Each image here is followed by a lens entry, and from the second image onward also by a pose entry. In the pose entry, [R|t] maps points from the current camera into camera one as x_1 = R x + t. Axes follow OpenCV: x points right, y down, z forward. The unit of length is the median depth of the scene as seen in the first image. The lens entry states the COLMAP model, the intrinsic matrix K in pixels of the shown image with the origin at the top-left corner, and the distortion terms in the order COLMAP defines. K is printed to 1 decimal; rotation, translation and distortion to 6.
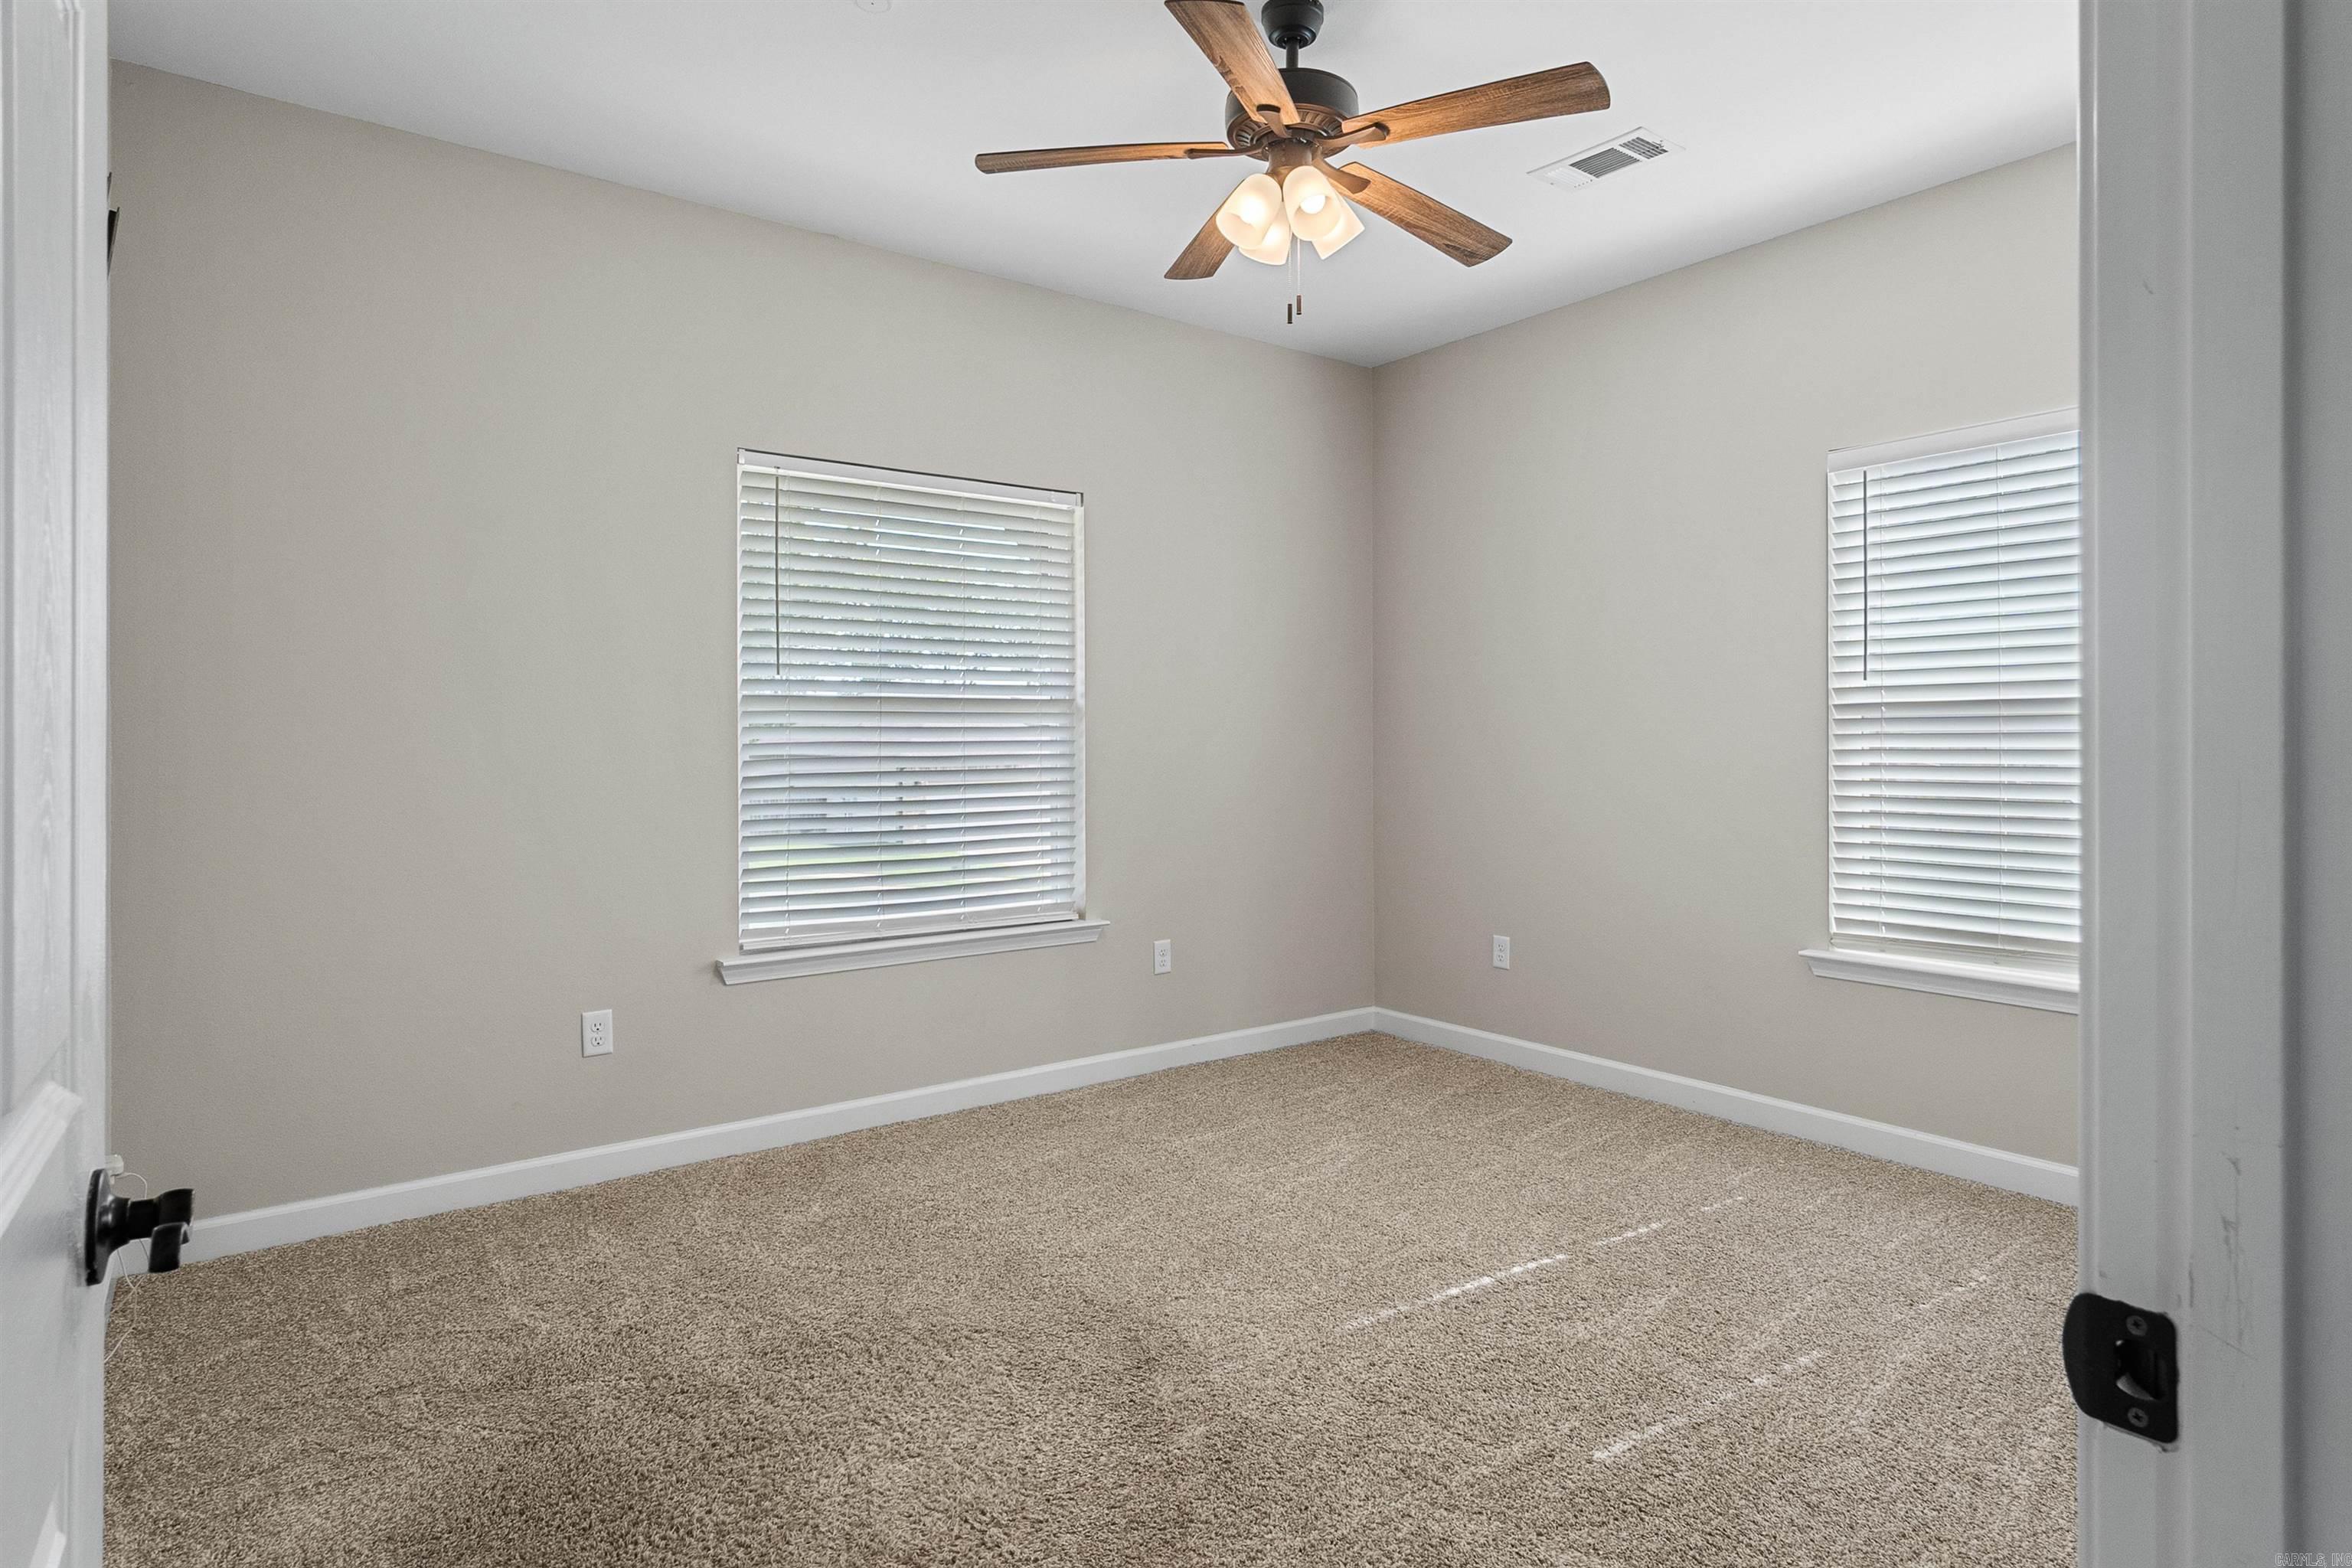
lens RADIAL K [[1263.2, 0, 1177.8], [0, 1263.2, 768.4], [0, 0, 1]] dist [-0.019941, 0.006024]
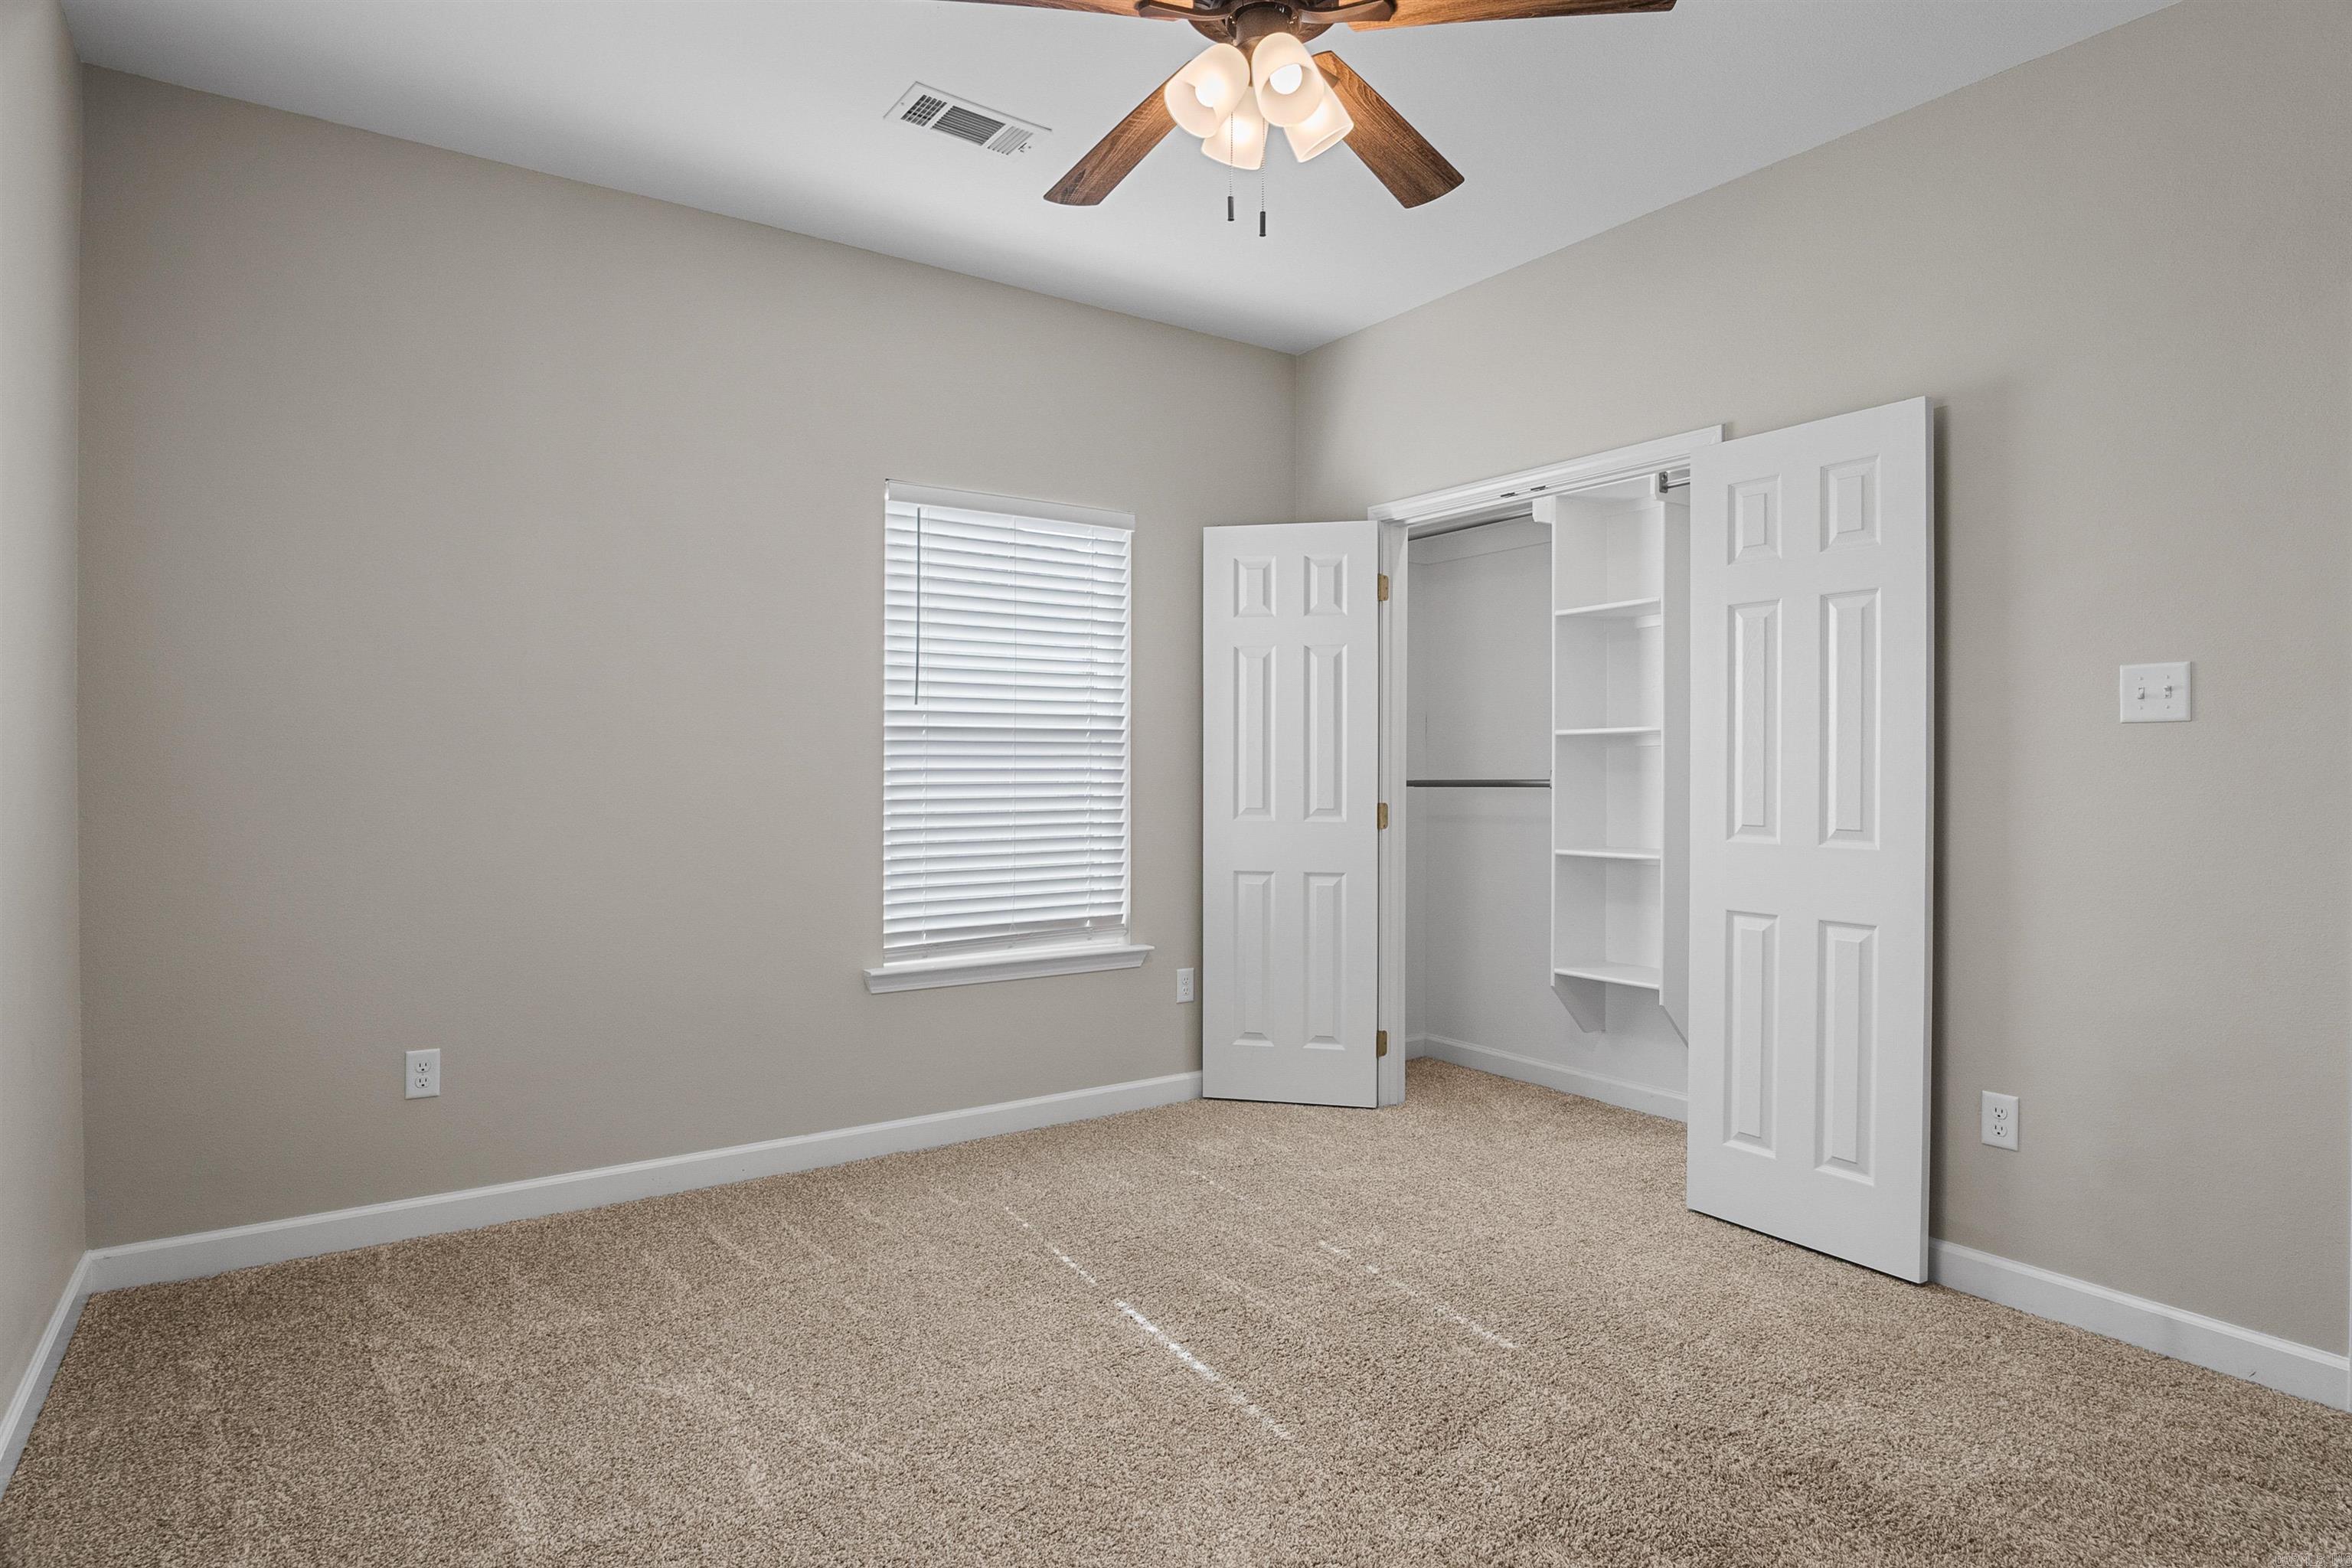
lens RADIAL K [[1263.2, 0, 1177.8], [0, 1263.2, 768.4], [0, 0, 1]] dist [-0.019941, 0.006024]
pose [[0.032062, 0.002020, 0.999484, -0.519753], [0.021281, 0.999770, -0.002703, -0.008494], [-0.999259, 0.021357, 0.032011, 0.747729]]
